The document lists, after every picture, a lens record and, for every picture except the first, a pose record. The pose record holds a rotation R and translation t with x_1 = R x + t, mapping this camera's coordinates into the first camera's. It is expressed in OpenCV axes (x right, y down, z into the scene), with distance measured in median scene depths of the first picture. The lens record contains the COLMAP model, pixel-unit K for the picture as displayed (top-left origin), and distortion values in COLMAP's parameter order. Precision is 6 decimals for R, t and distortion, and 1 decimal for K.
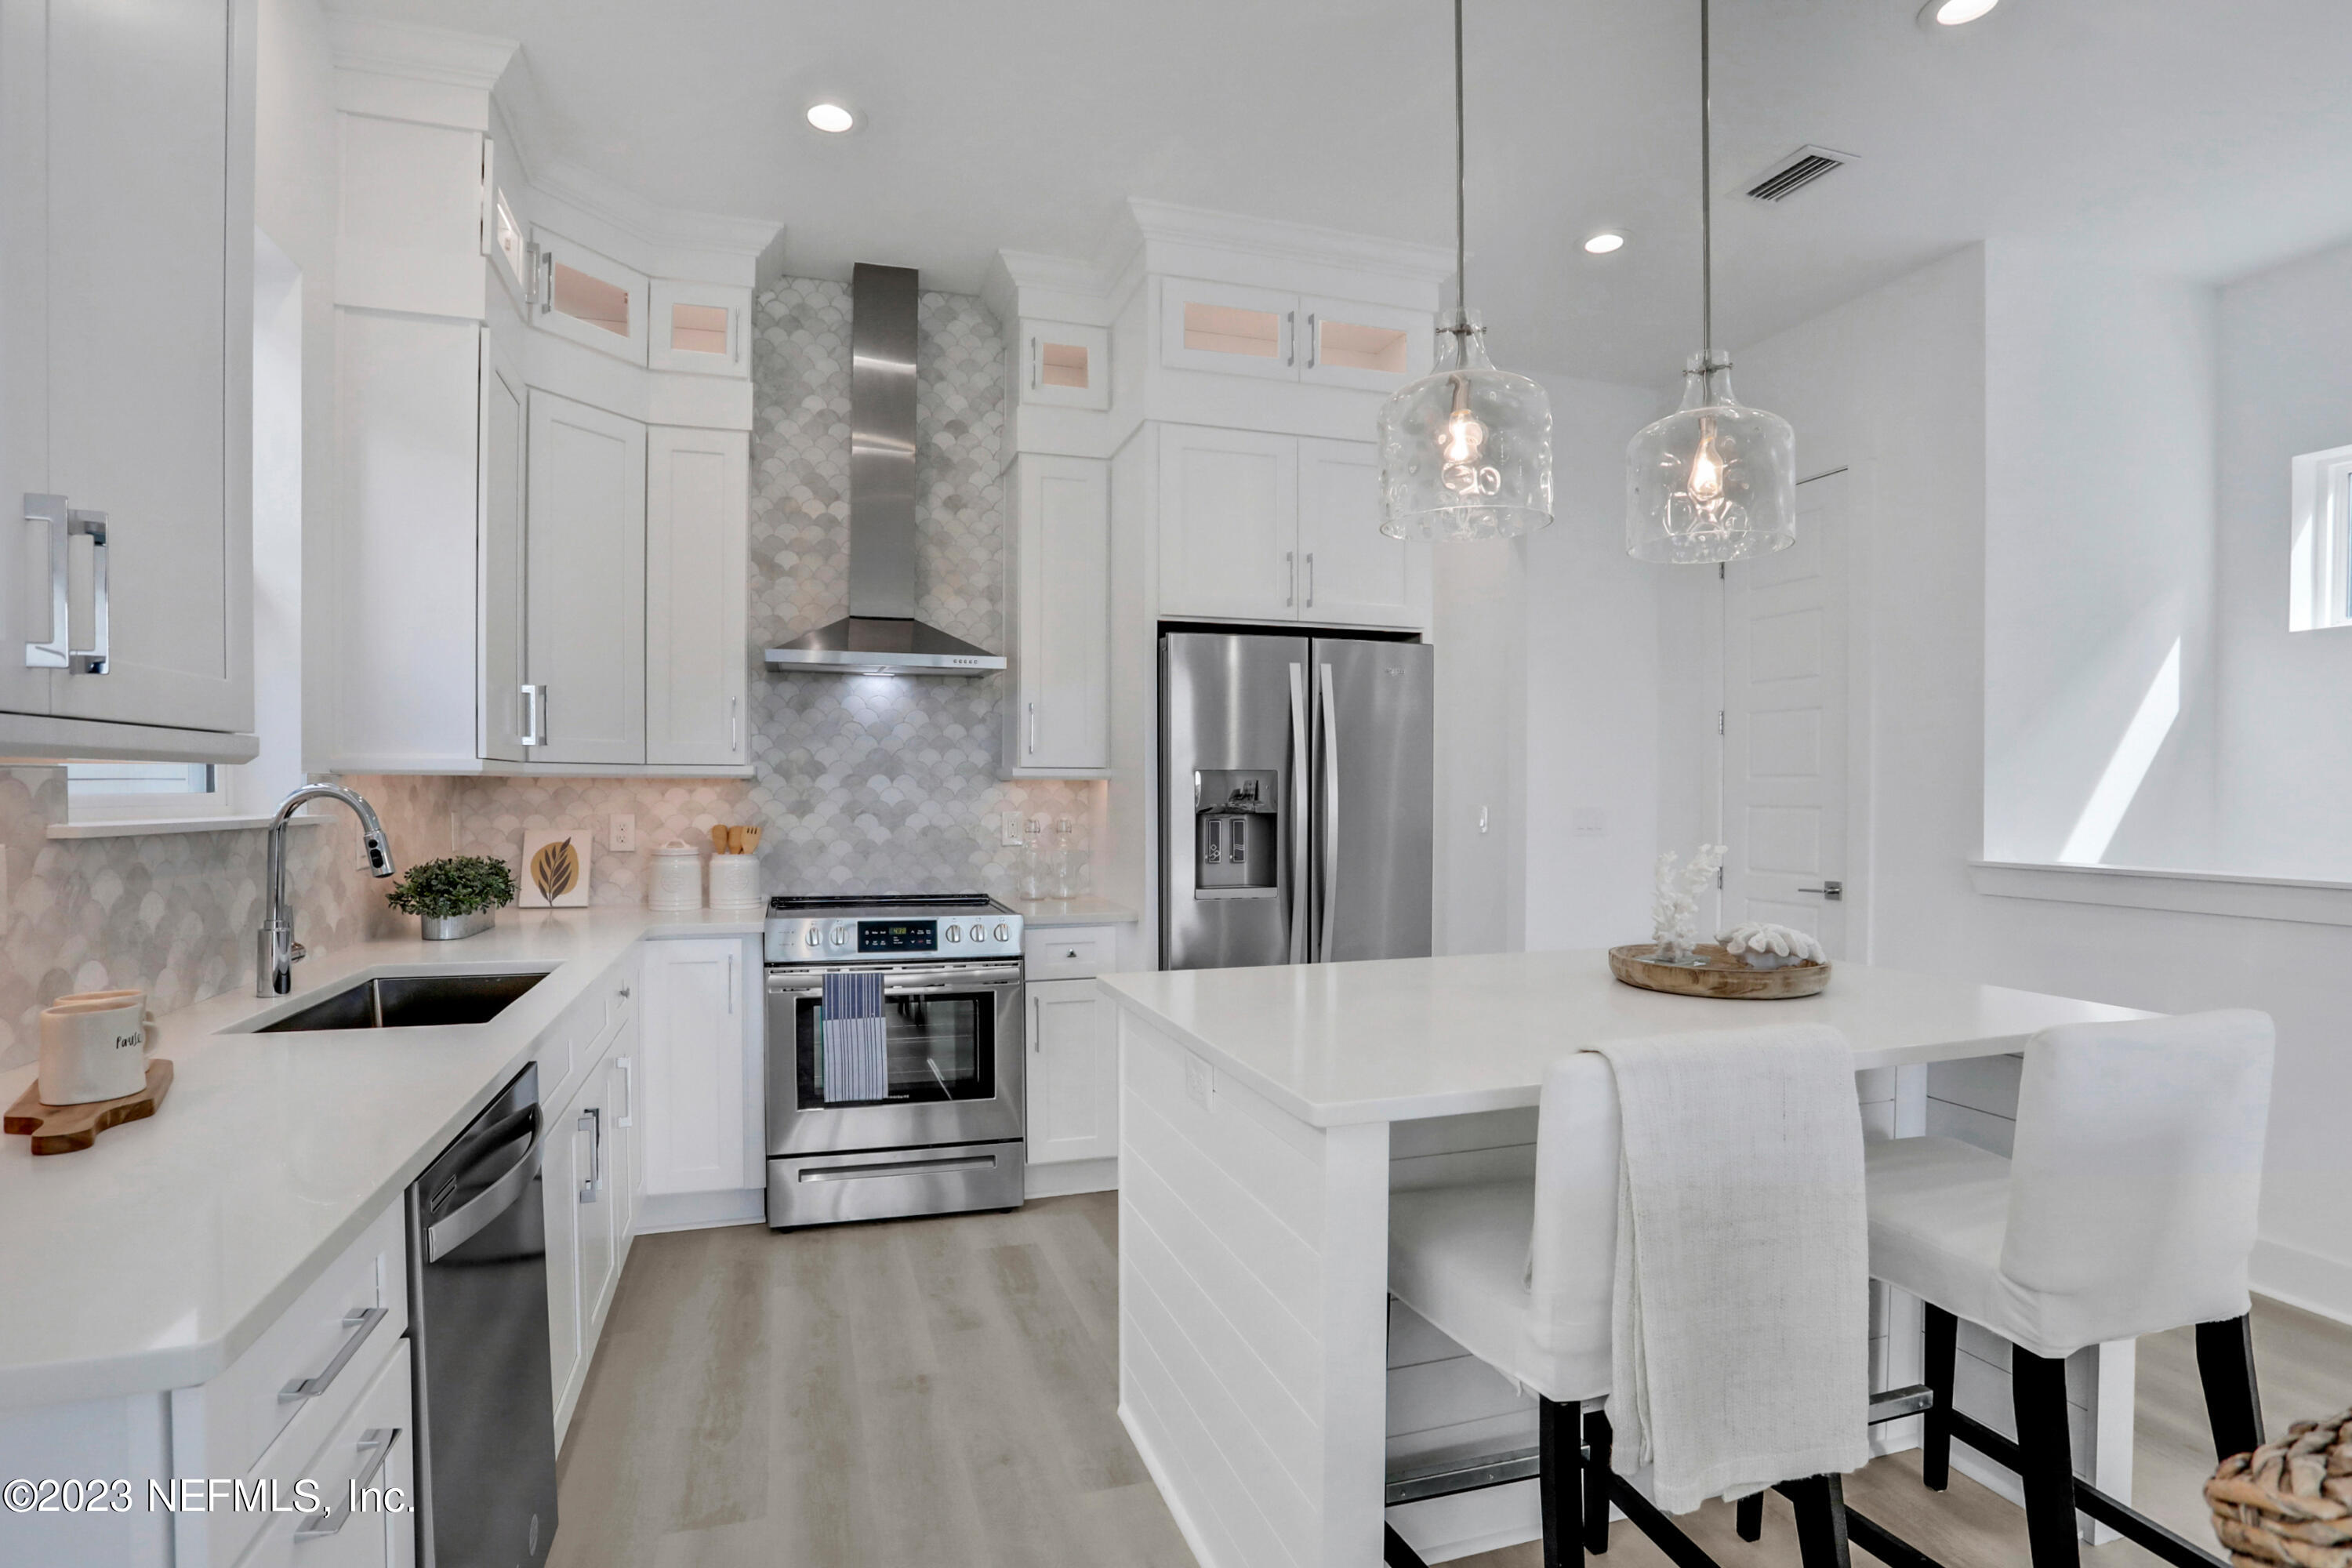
lens RADIAL K [[1189.3, 0, 1176.0], [0, 1189.3, 784.0], [0, 0, 1]] dist [-0.042545, 0.001125]
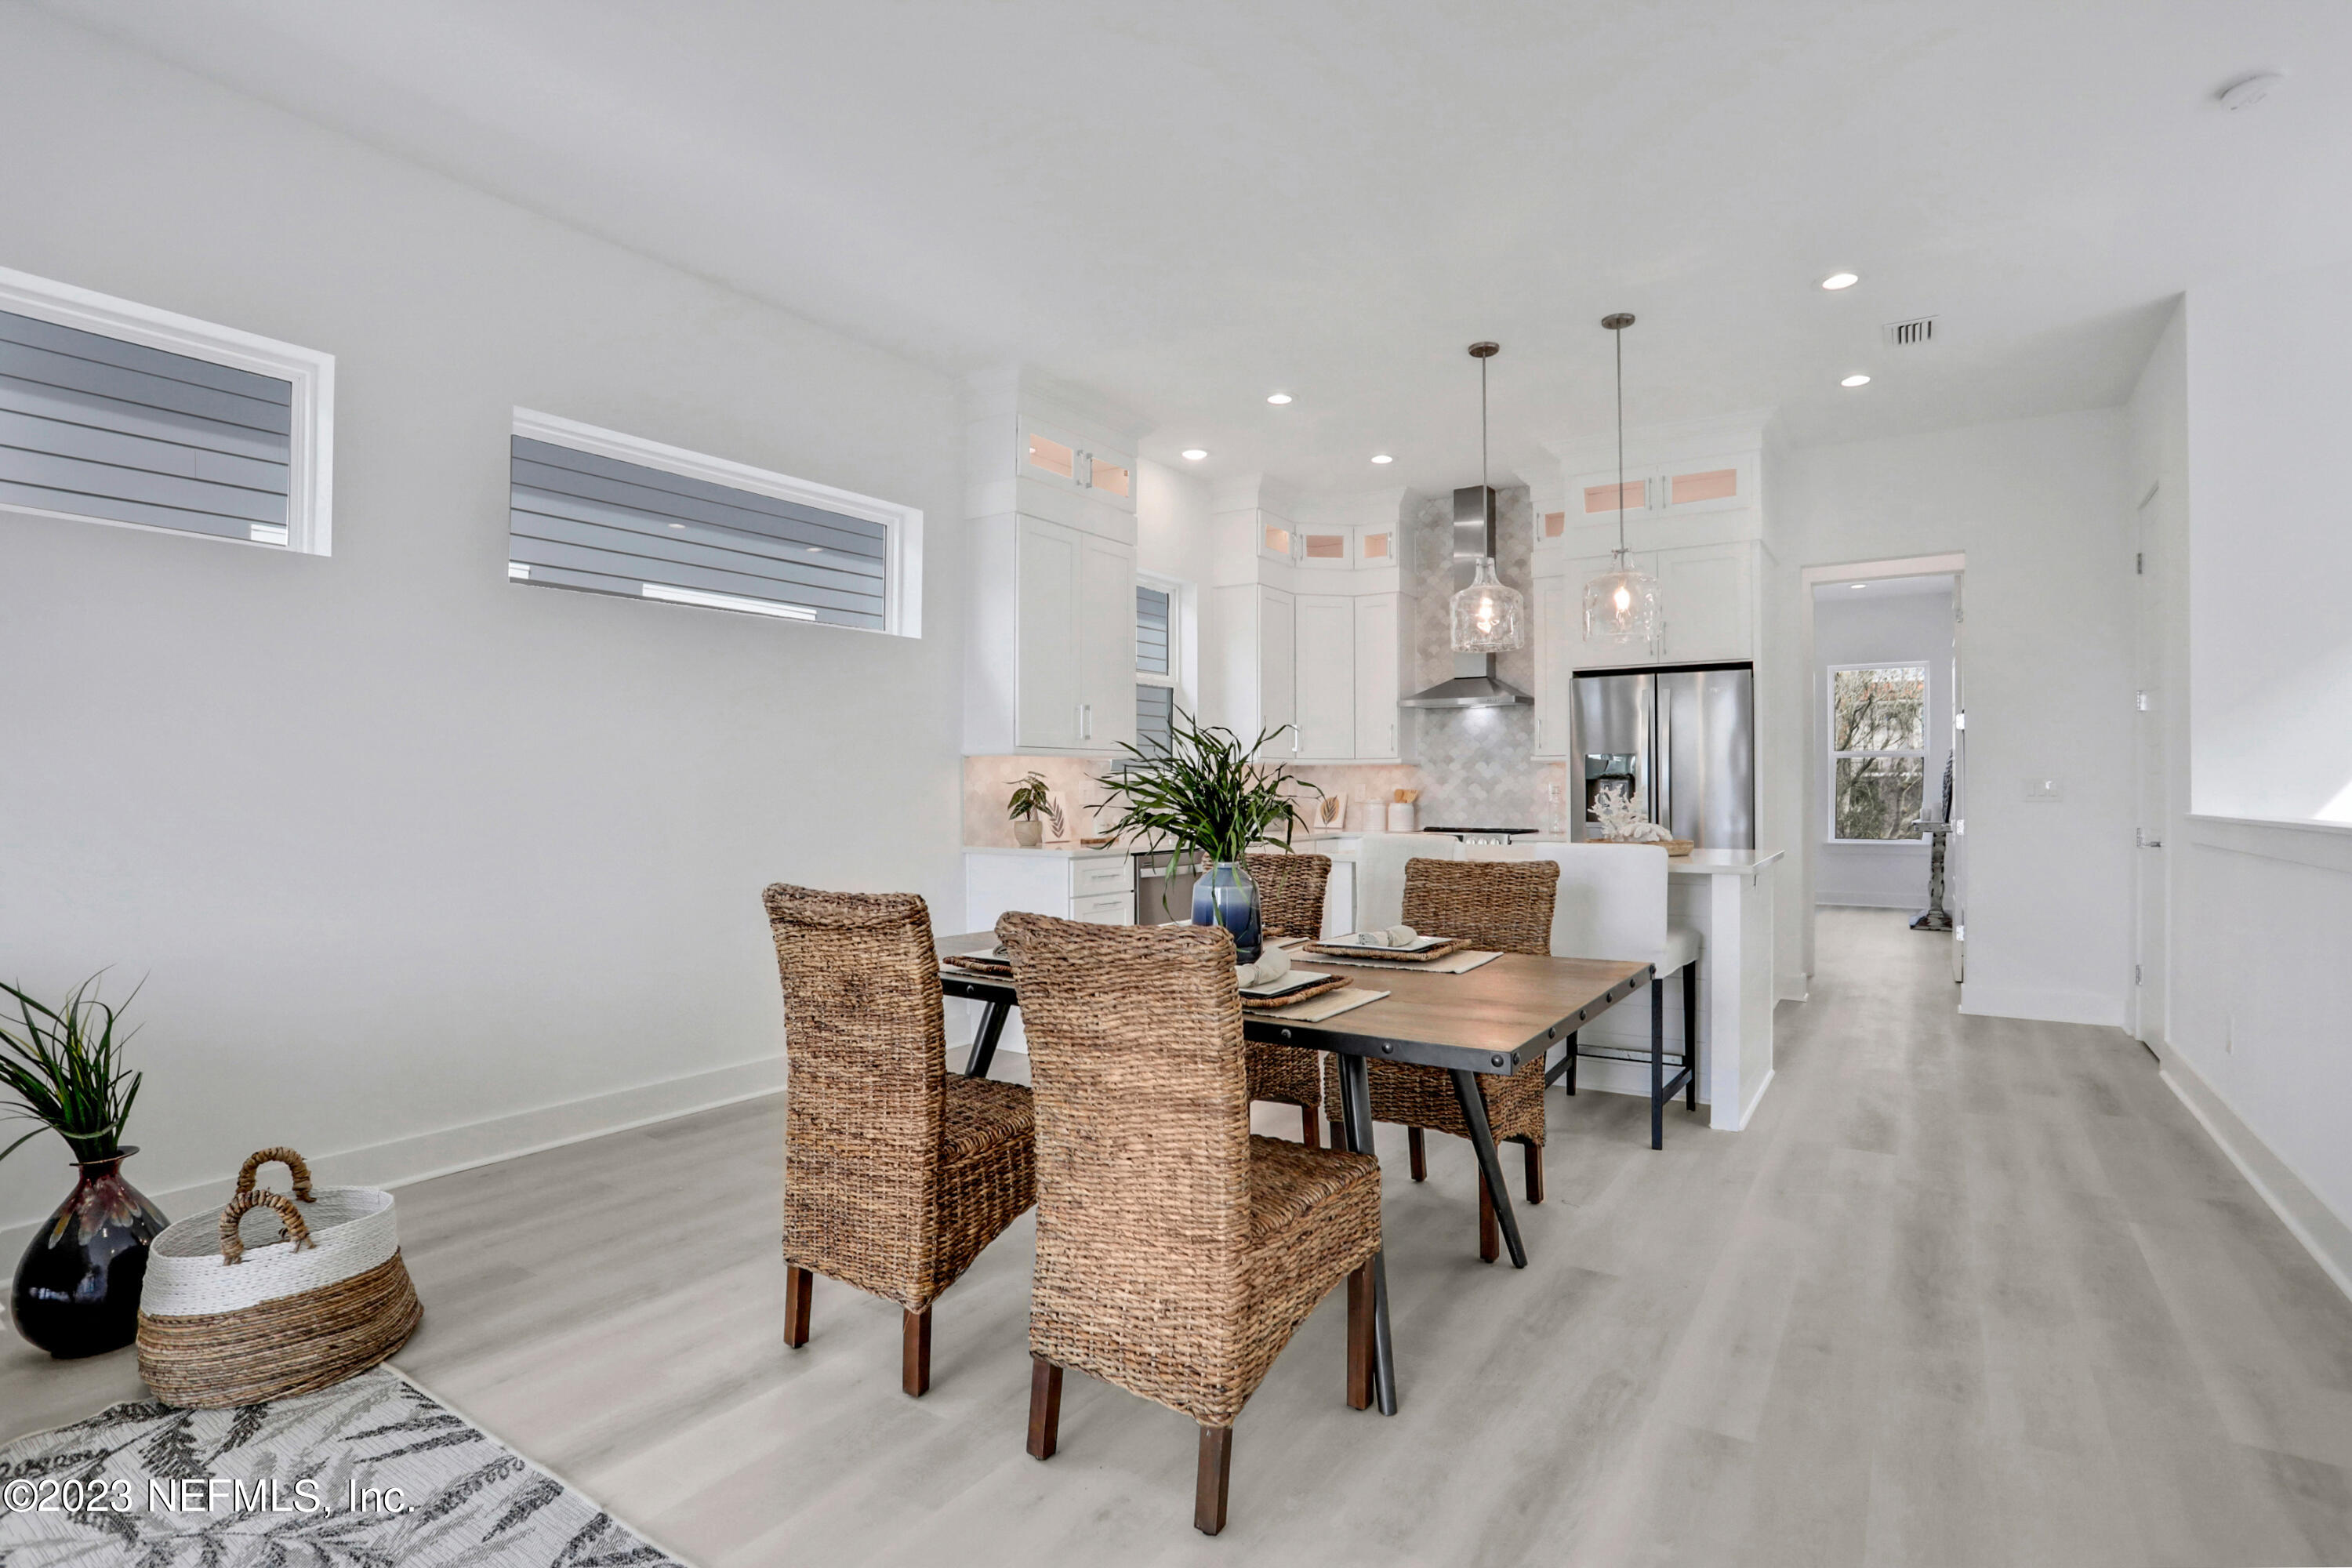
lens RADIAL K [[1189.3, 0, 1176.0], [0, 1189.3, 784.0], [0, 0, 1]] dist [-0.042545, 0.001125]
pose [[0.617408, -0.006039, -0.786620, 0.939661], [0.005453, 0.999979, -0.003398, 0.031115], [0.786624, -0.002191, 0.617428, -0.517096]]
